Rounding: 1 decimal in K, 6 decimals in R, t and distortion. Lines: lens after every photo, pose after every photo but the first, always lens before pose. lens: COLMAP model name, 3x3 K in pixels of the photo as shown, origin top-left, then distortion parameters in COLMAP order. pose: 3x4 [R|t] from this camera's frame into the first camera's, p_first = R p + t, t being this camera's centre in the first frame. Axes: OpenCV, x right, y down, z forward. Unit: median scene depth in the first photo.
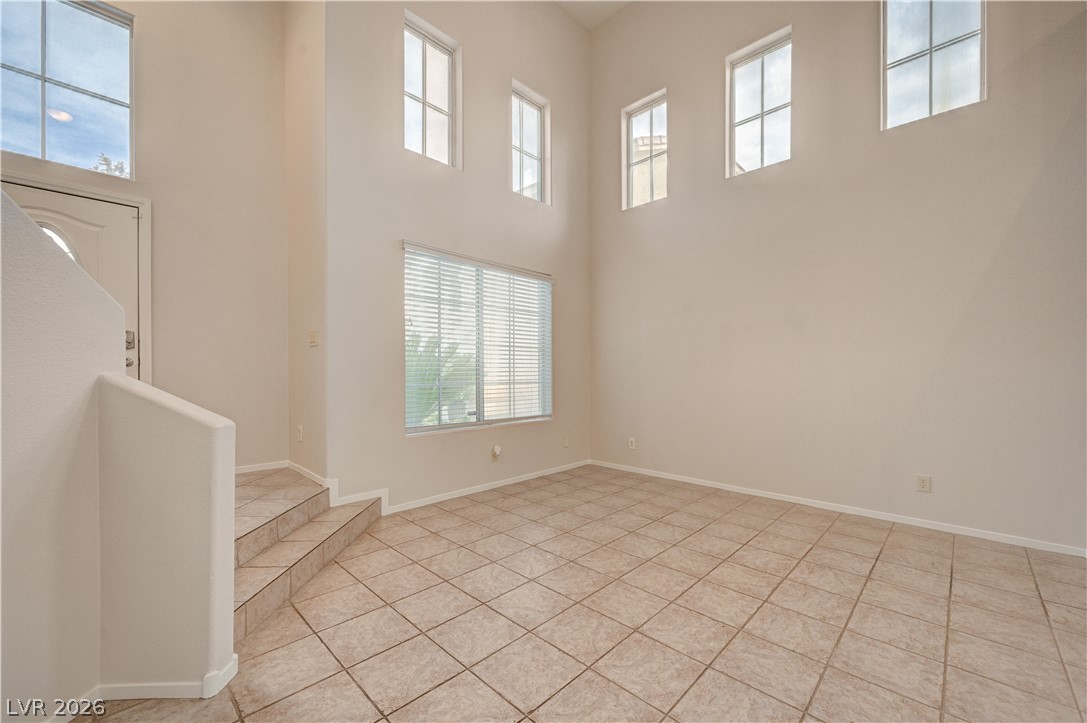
lens RADIAL K [[432.6, 0, 548.3], [0, 432.6, 366.2], [0, 0, 1]] dist [0.001587, 0.000329]
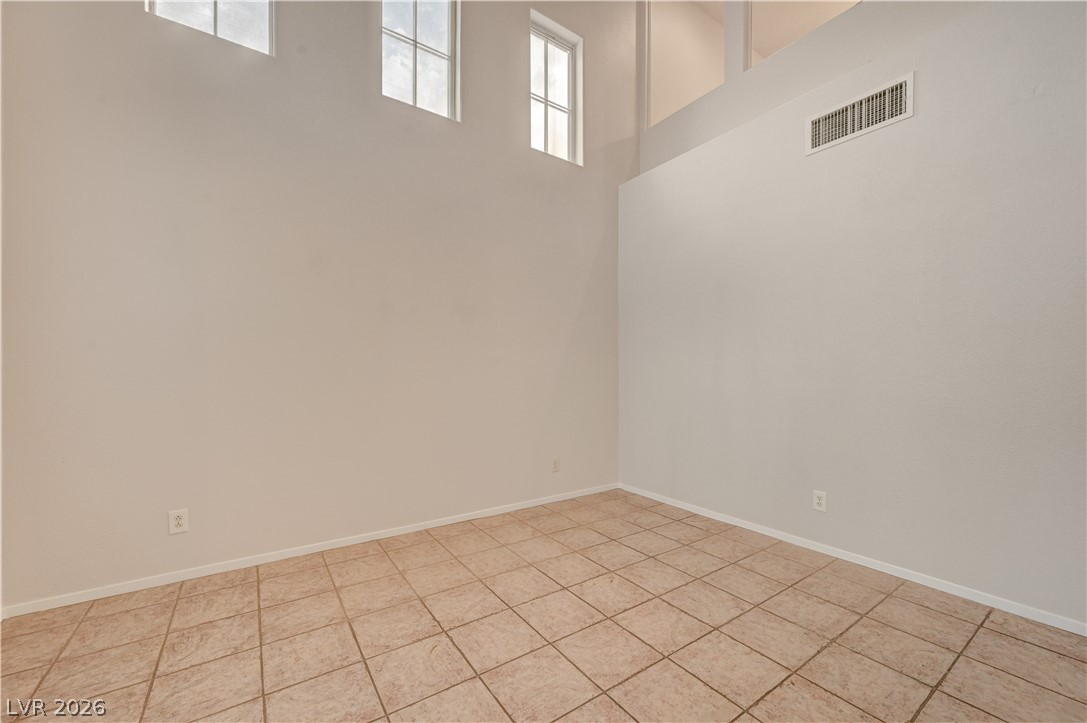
lens RADIAL K [[432.6, 0, 548.3], [0, 432.6, 366.2], [0, 0, 1]] dist [0.001587, 0.000329]
pose [[0.193703, 0.010393, 0.981005, -0.308789], [-0.014074, 0.999870, -0.007814, 0.013199], [-0.980959, -0.012293, 0.193824, 0.825663]]
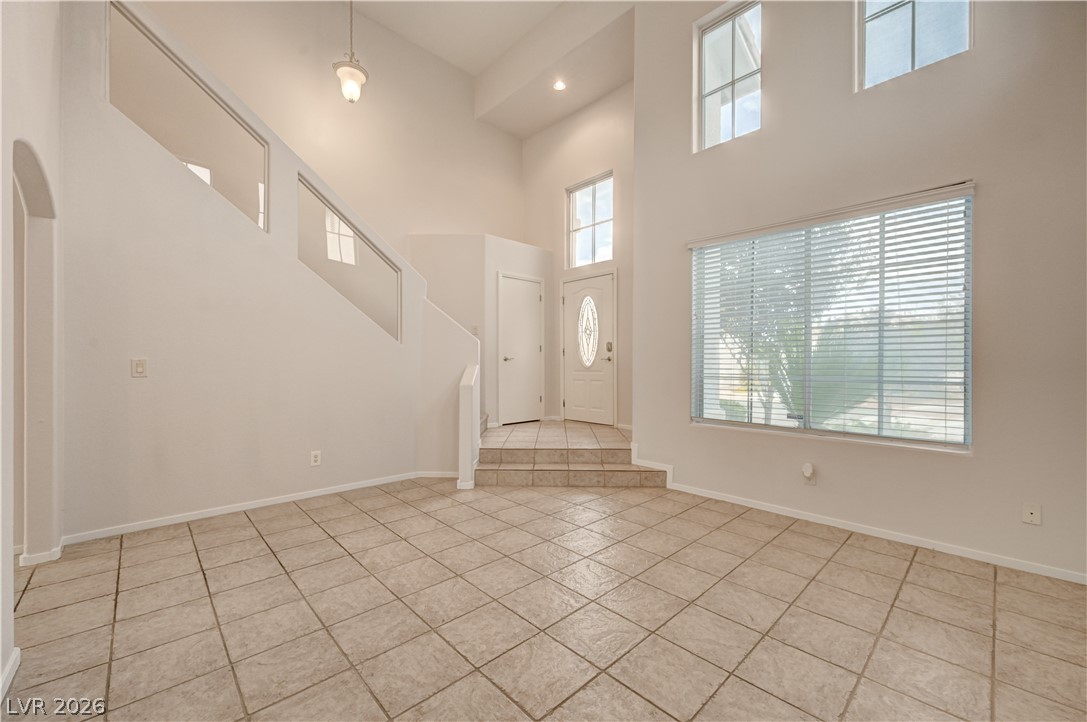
lens RADIAL K [[432.6, 0, 548.3], [0, 432.6, 365.7], [0, 0, 1]] dist [0.001587, 0.000329]
pose [[-0.044861, 0.002729, -0.998990, 0.873348], [0.010869, 0.999938, 0.002244, 0.014527], [0.998934, -0.010758, -0.044888, 0.818892]]
